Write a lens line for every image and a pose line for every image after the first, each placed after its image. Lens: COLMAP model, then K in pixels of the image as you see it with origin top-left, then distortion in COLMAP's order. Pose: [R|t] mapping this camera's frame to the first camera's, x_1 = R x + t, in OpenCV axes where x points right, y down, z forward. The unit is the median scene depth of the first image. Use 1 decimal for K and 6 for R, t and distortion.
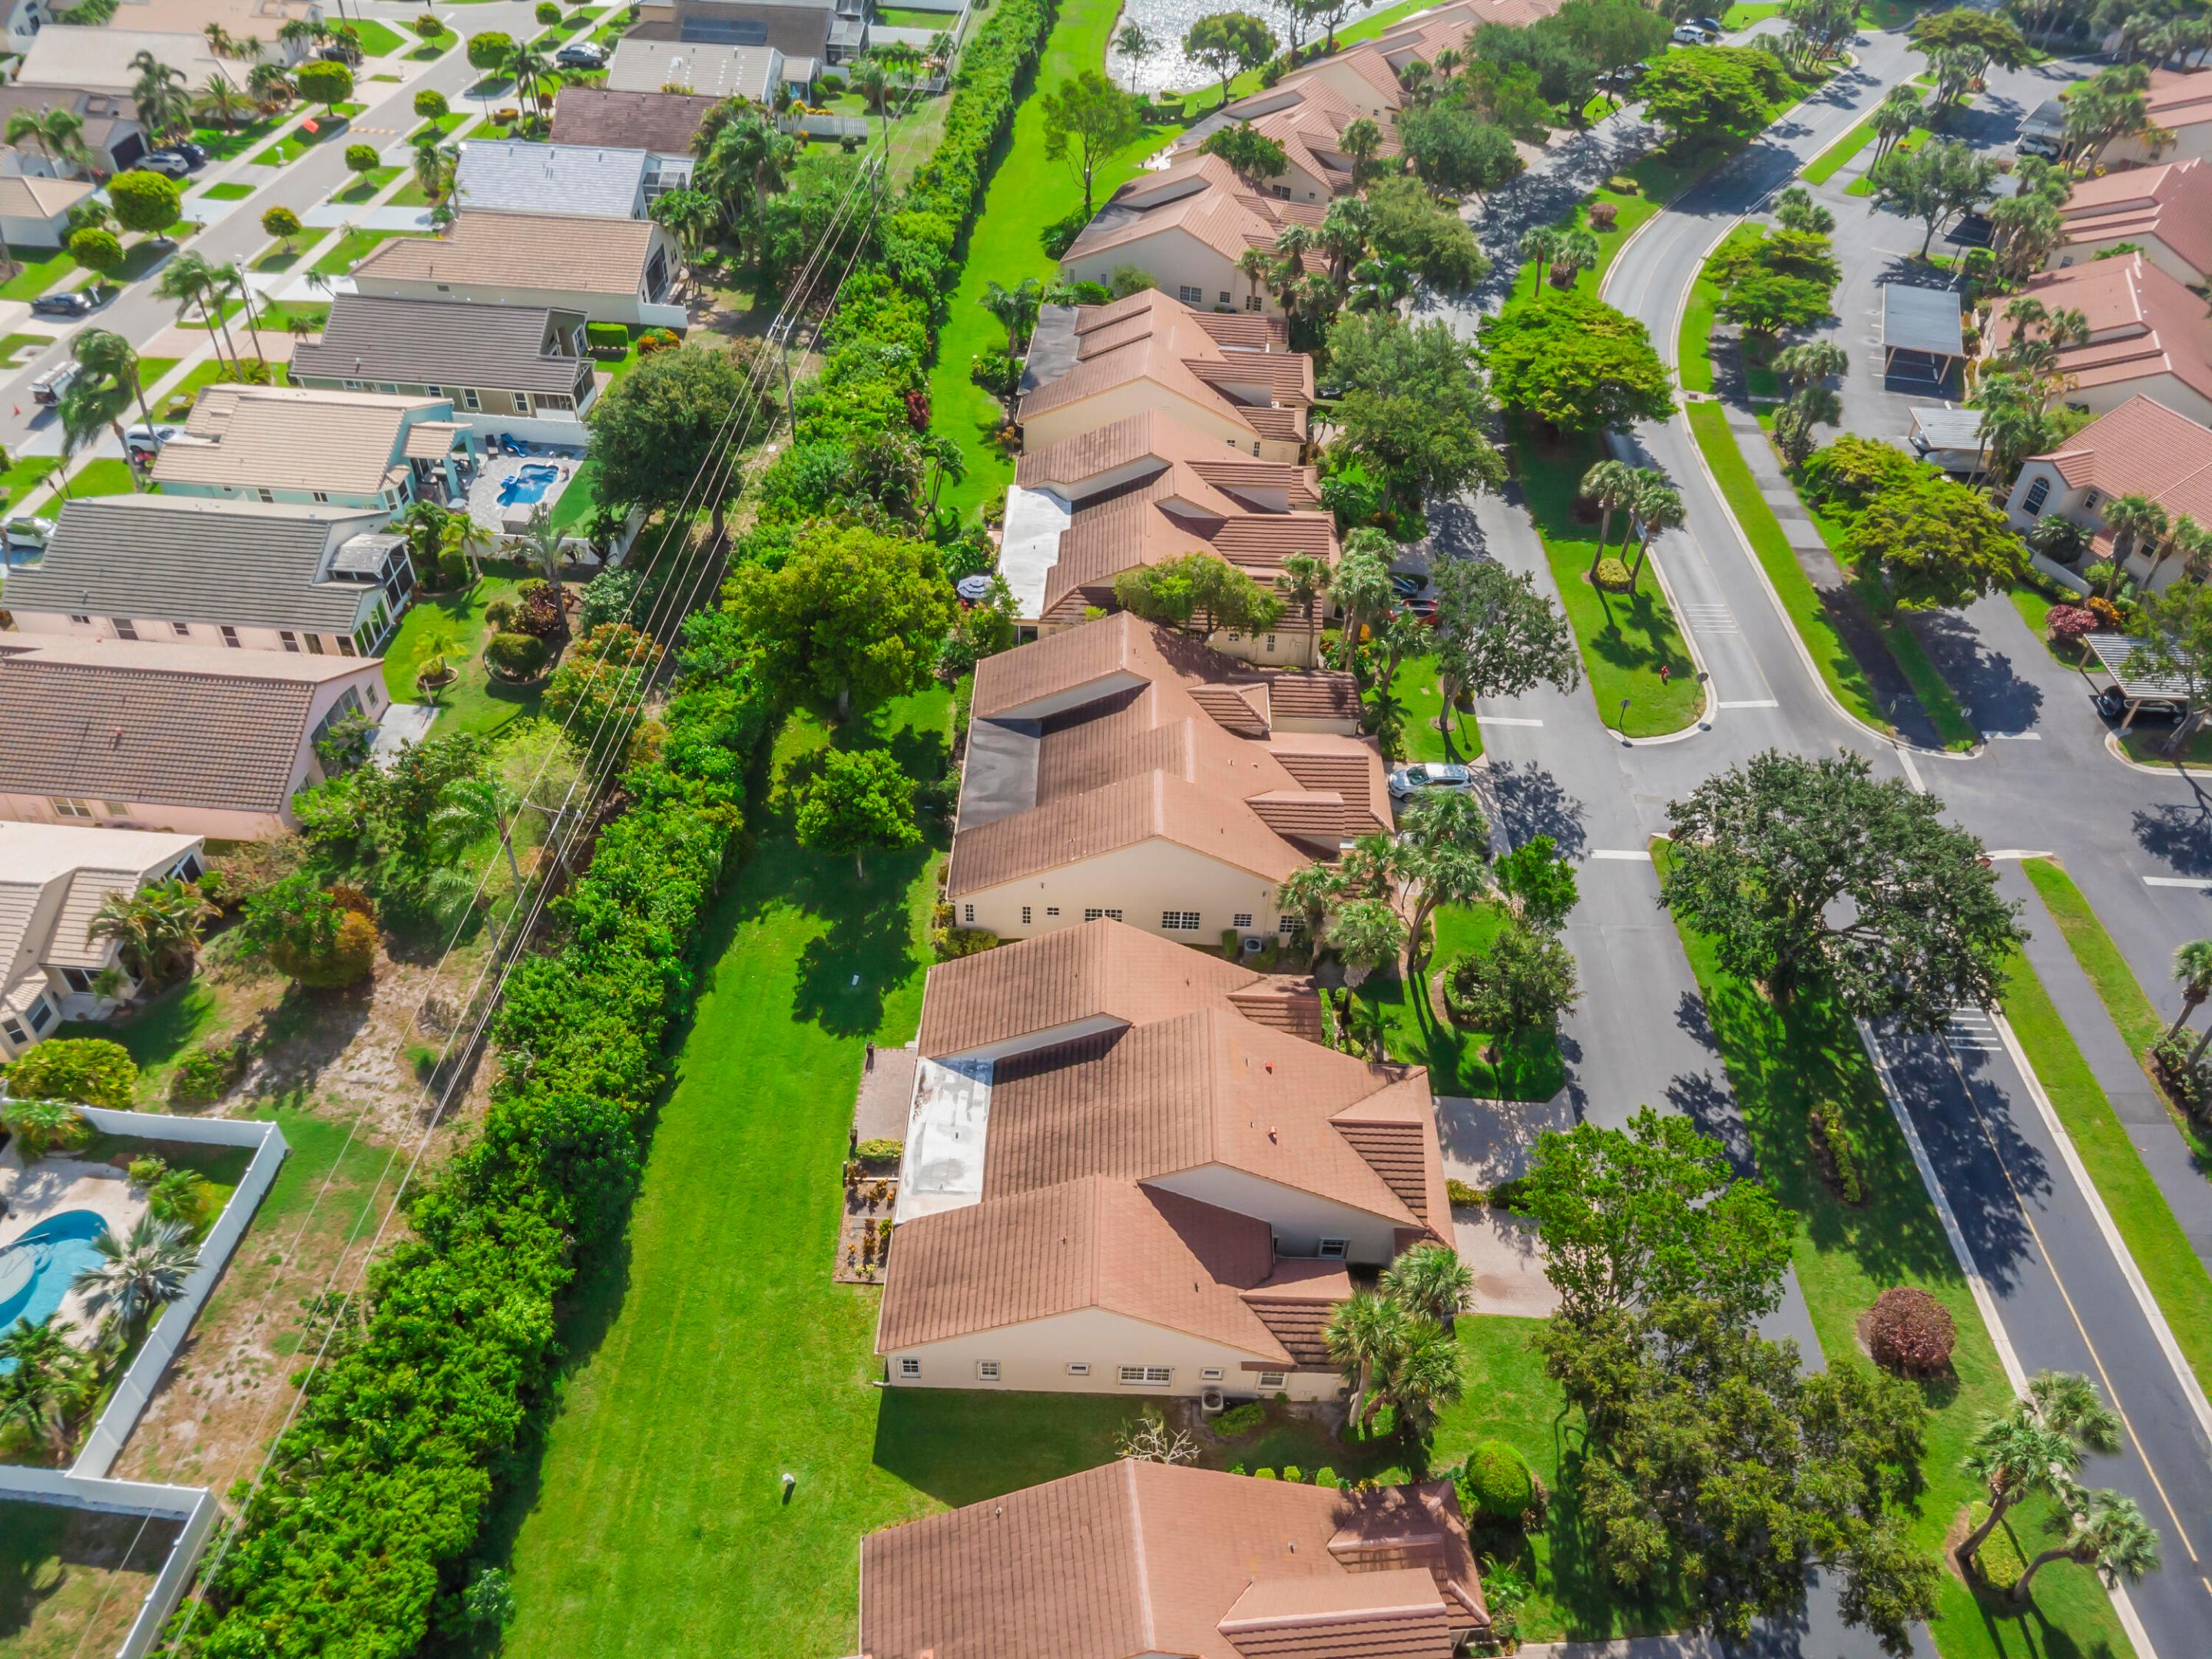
lens RADIAL K [[1552.7, 0, 1106.0], [0, 1552.7, 829.5], [0, 0, 1]] dist [0.019266, -0.008616]
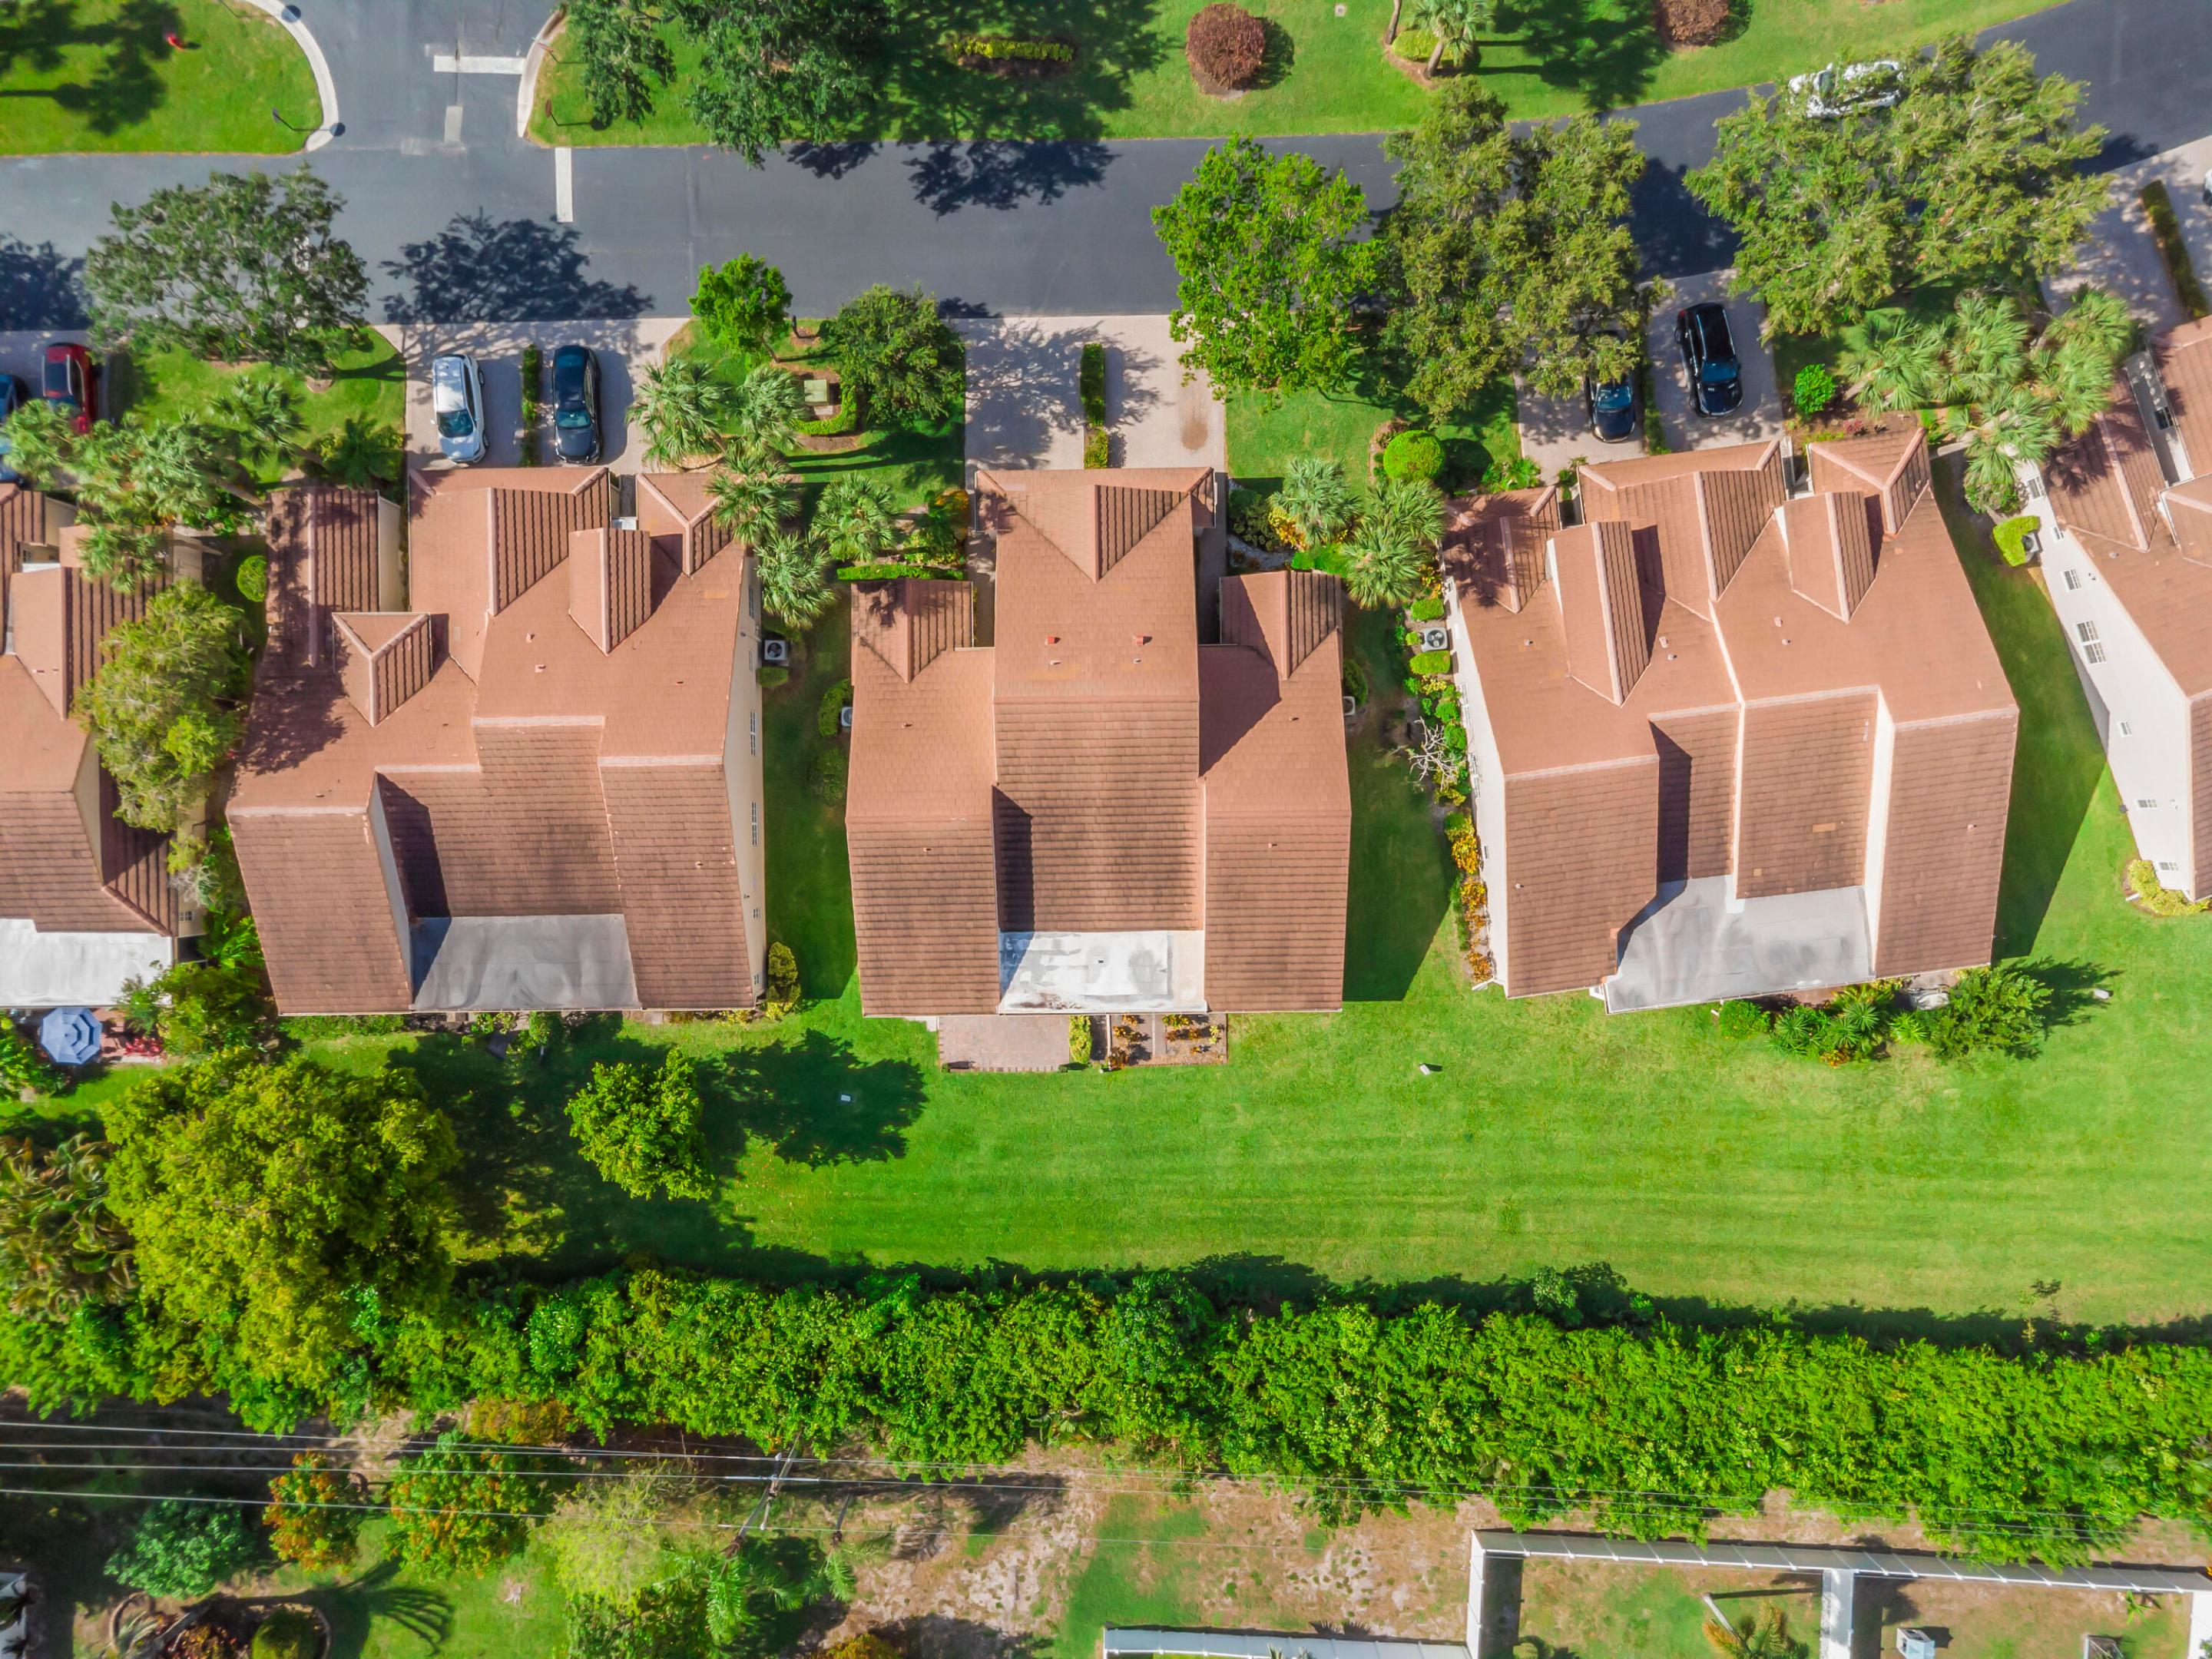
lens RADIAL K [[1564.5, 0, 1106.0], [0, 1564.5, 829.5], [0, 0, 1]] dist [0.009864, -0.002632]
pose [[-0.033162, -0.999049, -0.028301, 0.015040], [0.690127, -0.043372, 0.722387, -0.497164], [-0.722928, 0.004425, 0.690910, 0.304257]]
